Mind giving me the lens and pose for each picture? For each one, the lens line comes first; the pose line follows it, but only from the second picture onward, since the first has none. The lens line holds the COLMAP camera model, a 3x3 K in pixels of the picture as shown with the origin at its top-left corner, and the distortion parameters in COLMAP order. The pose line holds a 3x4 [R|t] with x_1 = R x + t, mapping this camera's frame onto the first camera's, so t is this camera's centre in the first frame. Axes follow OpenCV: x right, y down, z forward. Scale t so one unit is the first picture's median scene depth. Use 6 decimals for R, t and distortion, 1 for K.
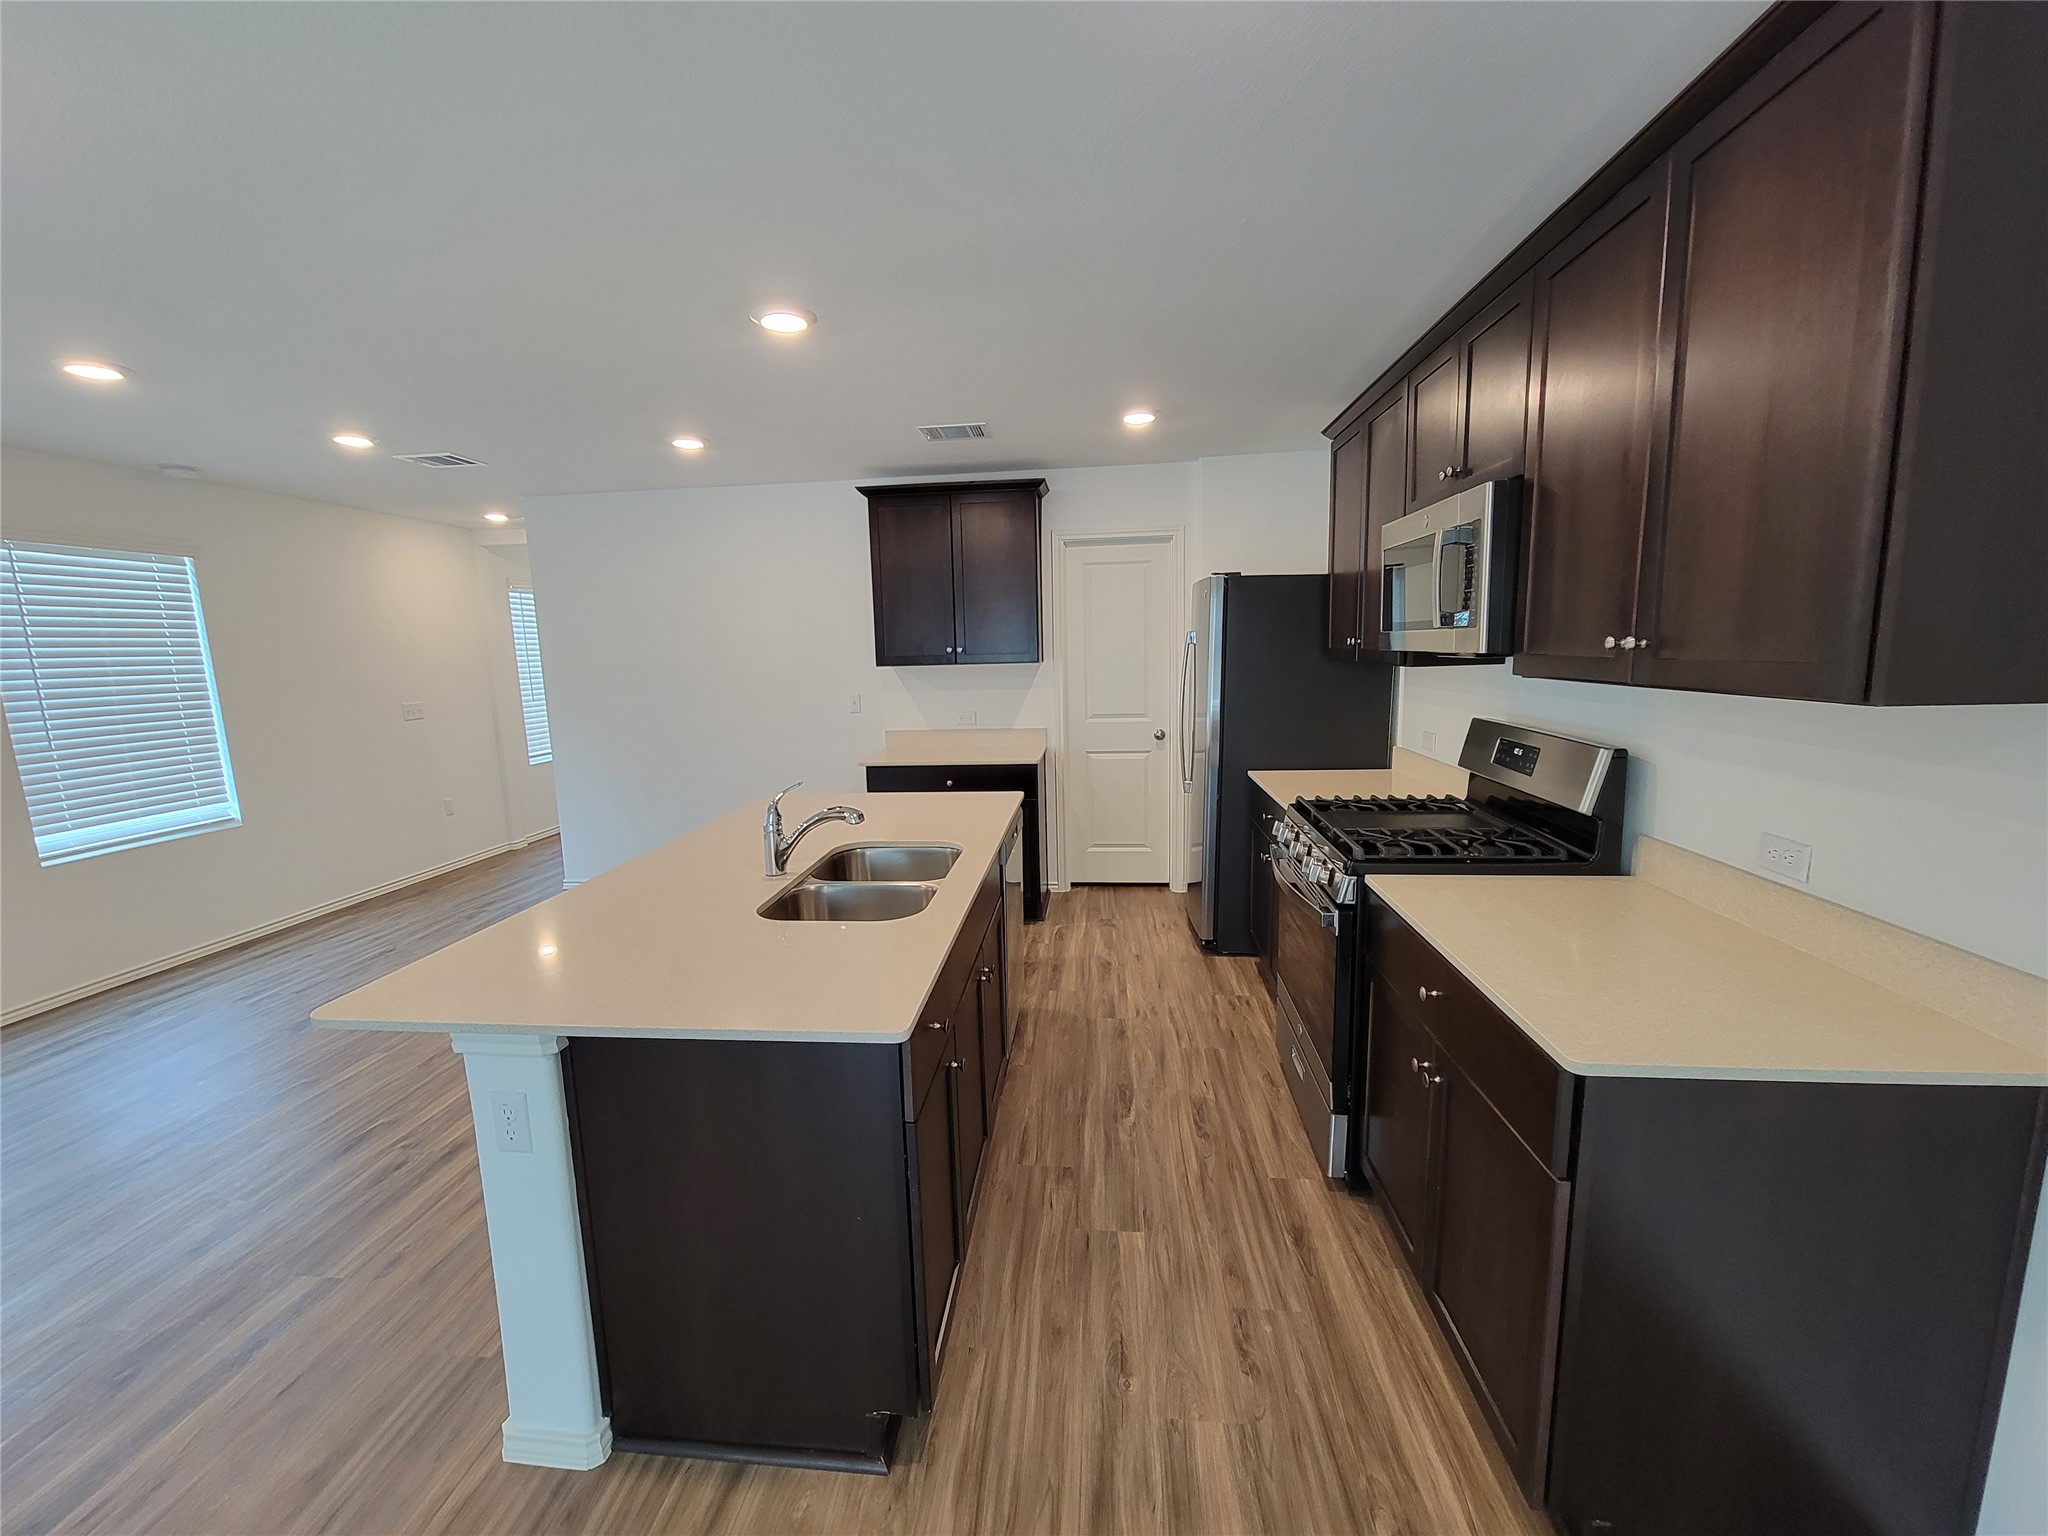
lens RADIAL K [[834.7, 0, 1009.1], [0, 834.7, 764.6], [0, 0, 1]] dist [-0.002846, 0.000653]
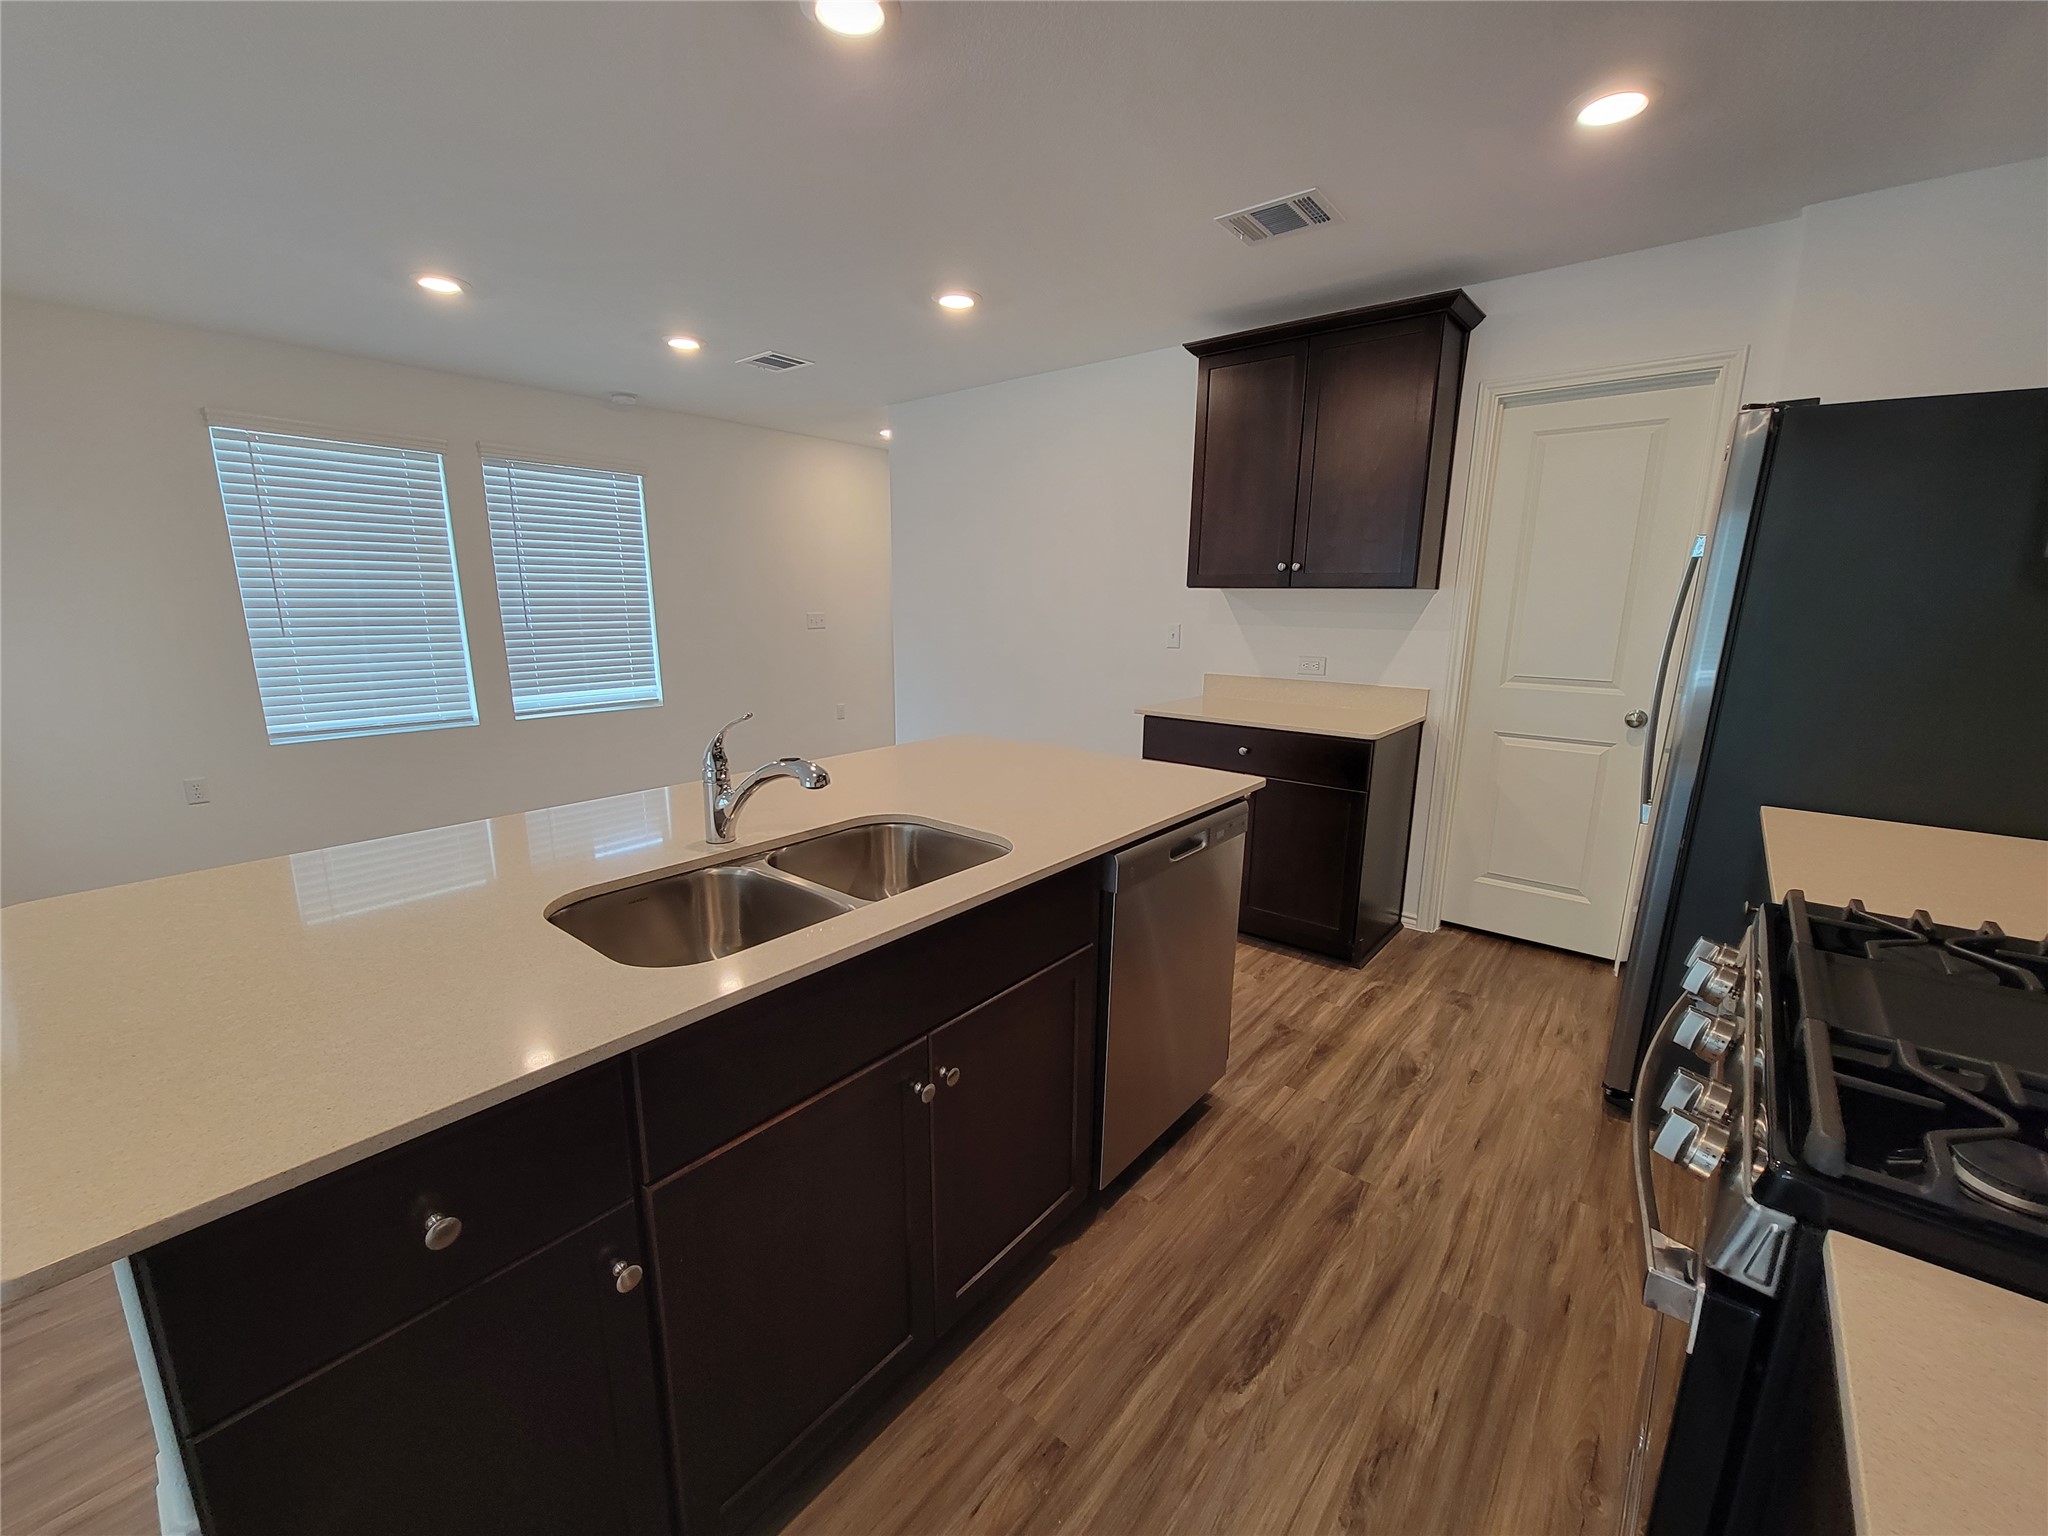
lens RADIAL K [[834.7, 0, 1008.9], [0, 834.7, 770.6], [0, 0, 1]] dist [-0.002846, 0.000653]
pose [[0.829453, 0.147885, -0.538644, 0.175942], [-0.108945, 0.988628, 0.103665, -0.016167], [0.547849, -0.027303, 0.836132, 0.326828]]
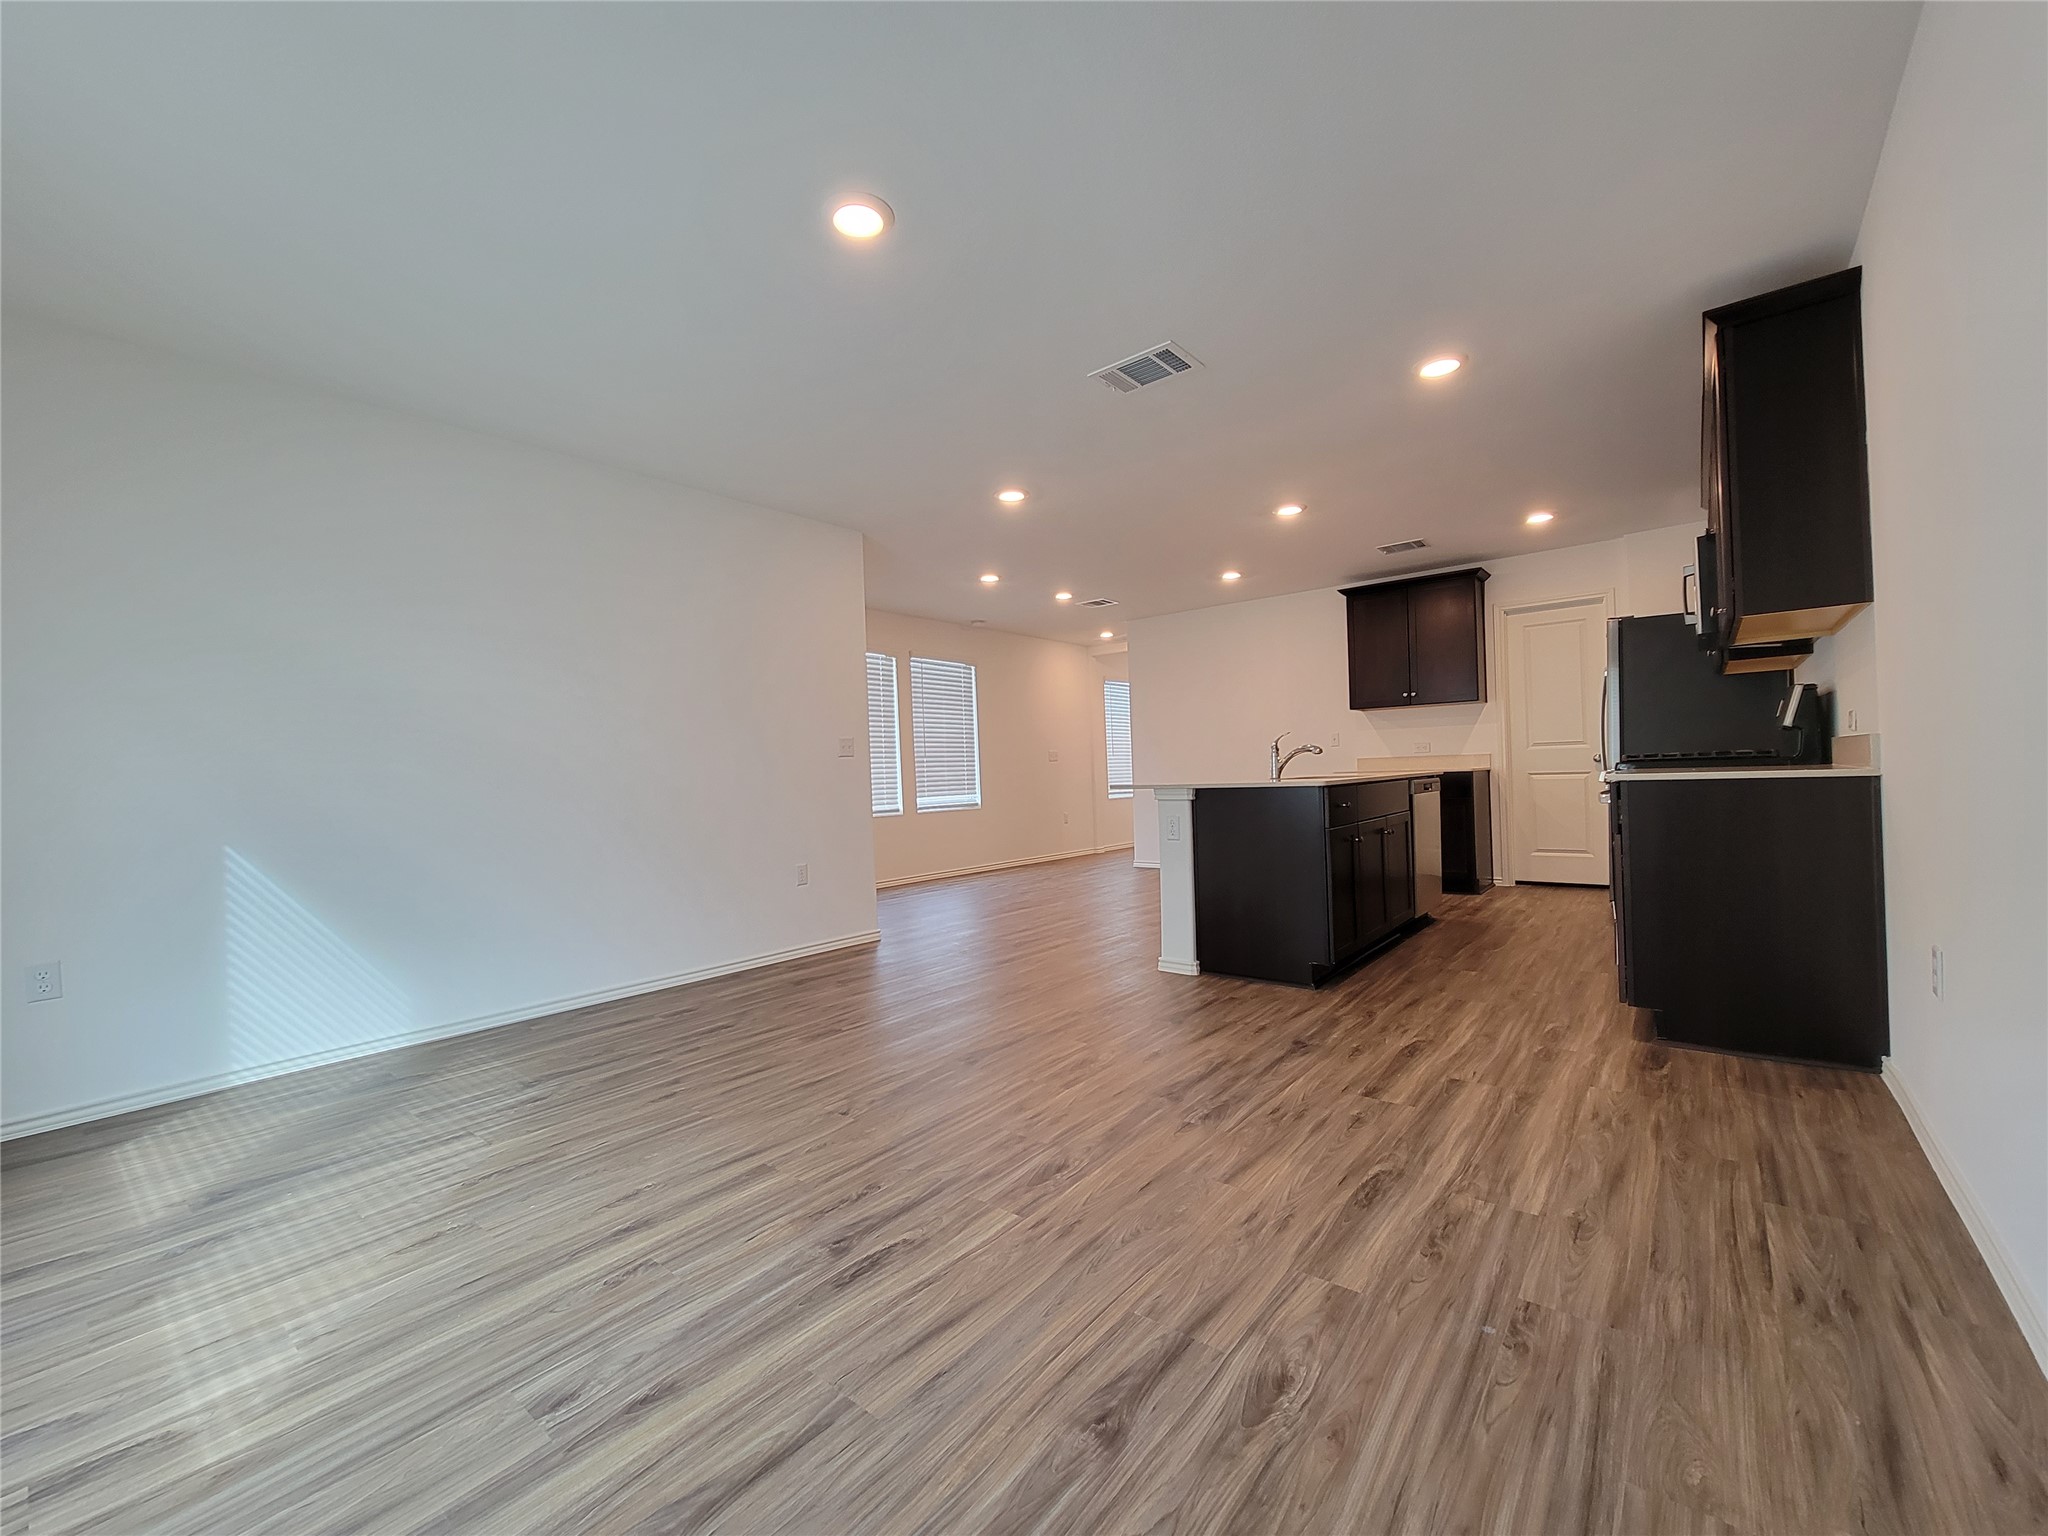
lens RADIAL K [[834.7, 0, 1006.6], [0, 834.7, 772.1], [0, 0, 1]] dist [-0.002846, 0.000653]
pose [[0.832881, 0.000353, -0.553452, 0.175668], [-0.071279, 0.991740, -0.106634, 0.226010], [0.548843, 0.128263, 0.826026, -0.605825]]
